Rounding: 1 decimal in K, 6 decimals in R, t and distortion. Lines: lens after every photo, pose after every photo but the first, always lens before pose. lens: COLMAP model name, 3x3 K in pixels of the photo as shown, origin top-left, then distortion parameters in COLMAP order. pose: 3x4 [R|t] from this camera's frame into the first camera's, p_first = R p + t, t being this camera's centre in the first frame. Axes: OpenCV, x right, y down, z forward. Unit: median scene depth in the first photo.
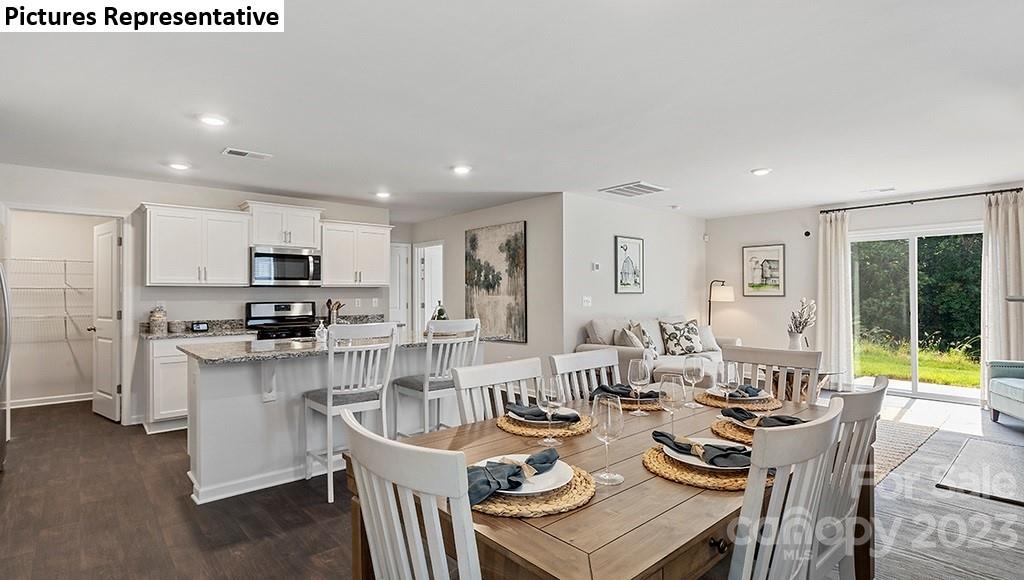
lens RADIAL K [[504.6, 0, 512.0], [0, 504.6, 290.0], [0, 0, 1]] dist [0.000418, 0.000164]
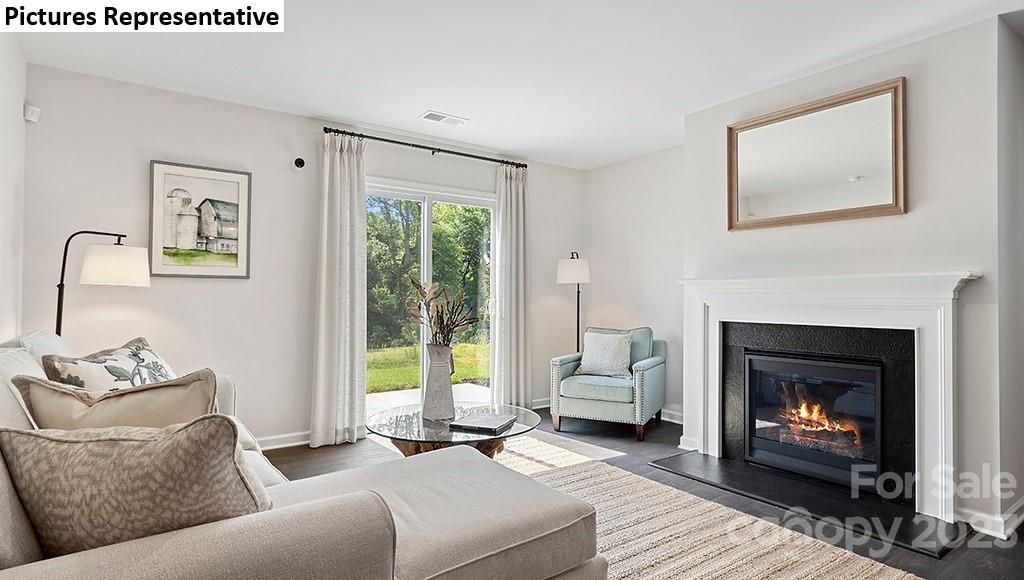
lens RADIAL K [[541.3, 0, 512.0], [0, 541.3, 290.0], [0, 0, 1]] dist [-0.001420, -0.000052]
pose [[0.103734, 0.018579, 0.994432, 0.039647], [-0.021723, 0.999629, -0.016410, 0.026602], [-0.994368, -0.019900, 0.104099, 0.686660]]
